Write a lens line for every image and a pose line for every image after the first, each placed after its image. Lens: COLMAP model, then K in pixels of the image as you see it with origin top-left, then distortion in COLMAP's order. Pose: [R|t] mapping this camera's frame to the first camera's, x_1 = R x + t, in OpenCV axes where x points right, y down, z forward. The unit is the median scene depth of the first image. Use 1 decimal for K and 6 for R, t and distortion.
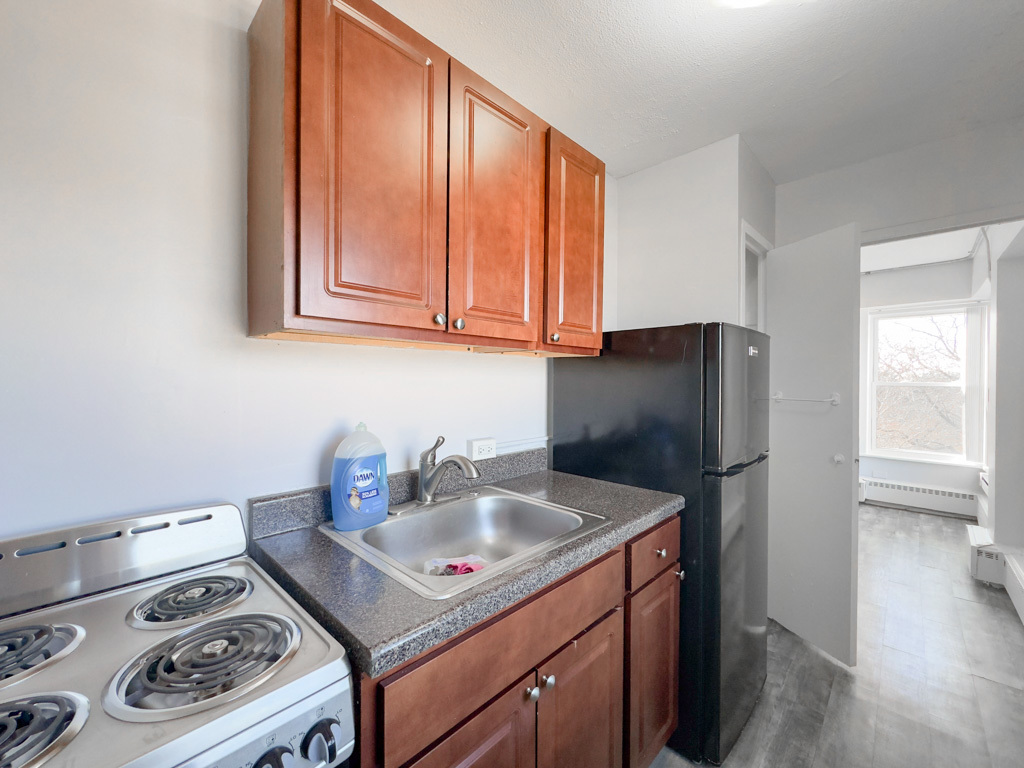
lens RADIAL K [[413.3, 0, 517.1], [0, 413.3, 385.0], [0, 0, 1]] dist [0.001617, -0.000795]
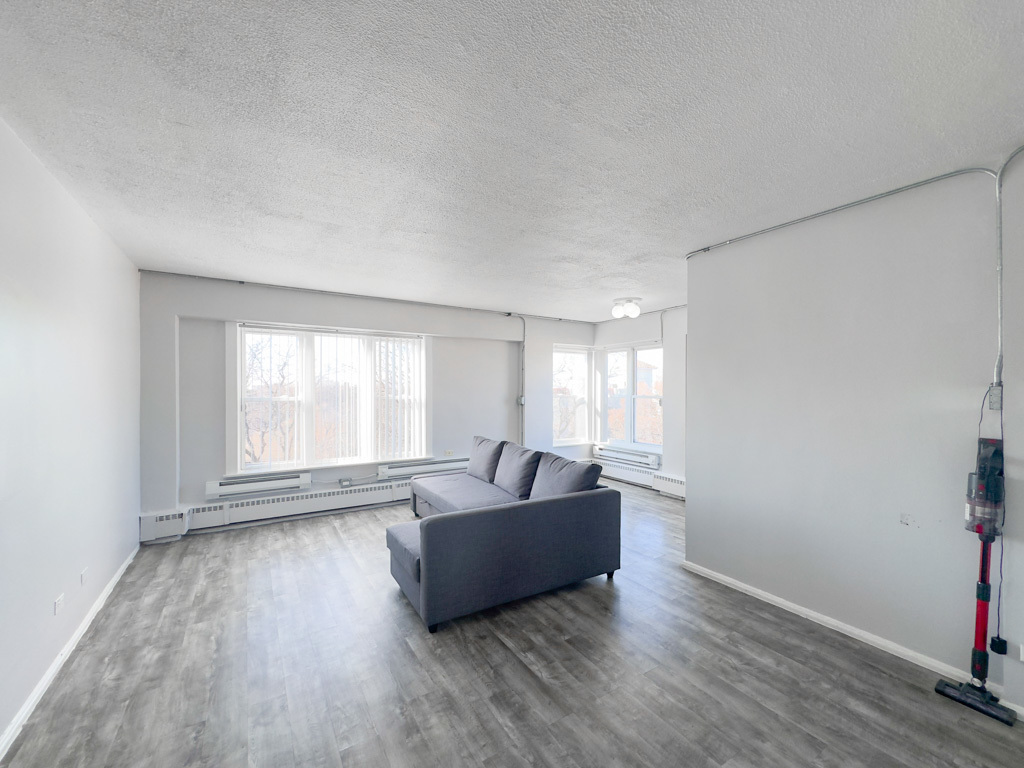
lens RADIAL K [[413.3, 0, 513.1], [0, 413.3, 395.6], [0, 0, 1]] dist [0.001617, -0.000795]
pose [[0.236558, -0.014837, 0.971504, -0.743121], [0.005564, 0.999888, 0.013915, -0.033536], [-0.971602, 0.002113, 0.236614, 1.028126]]
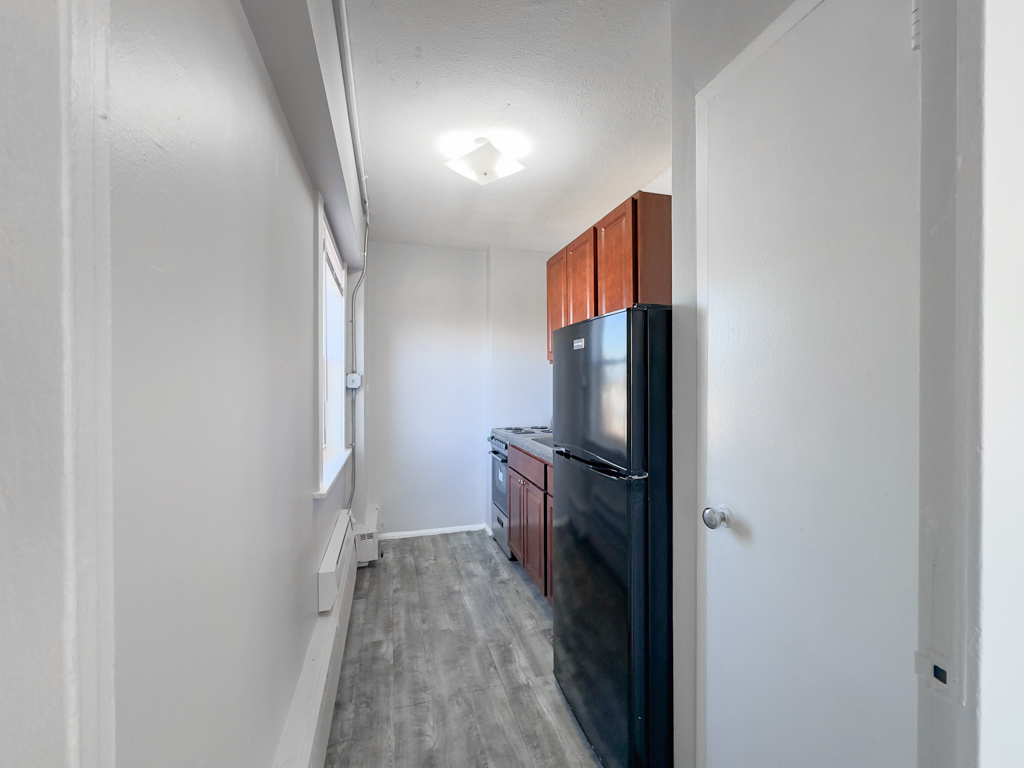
lens RADIAL K [[413.3, 0, 513.3], [0, 413.3, 388.0], [0, 0, 1]] dist [0.001617, -0.000795]
pose [[-0.489777, 0.012976, -0.871751, 0.664544], [-0.003007, 0.999858, 0.016573, 0.002411], [0.871843, 0.010739, -0.489668, 0.602160]]
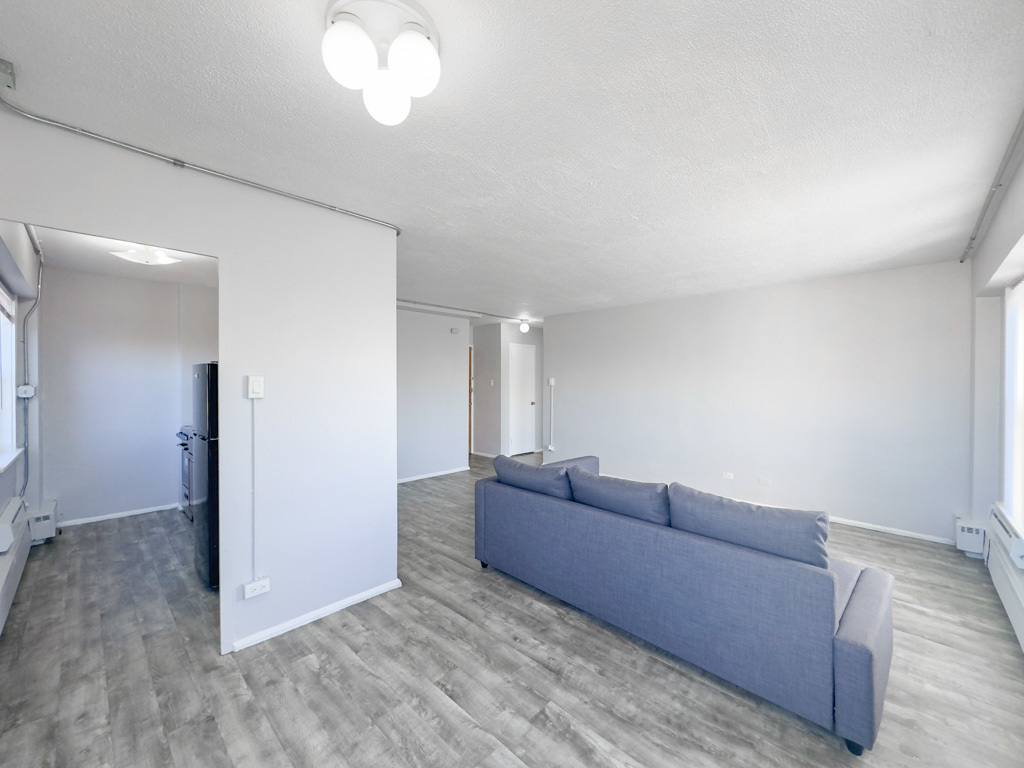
lens RADIAL K [[413.3, 0, 512.3], [0, 413.3, 387.7], [0, 0, 1]] dist [0.001617, -0.000795]
pose [[-0.003634, 0.018801, -0.999817, 1.094137], [-0.010941, 0.999763, 0.018840, -0.037777], [0.999934, 0.011008, -0.003428, 1.096563]]
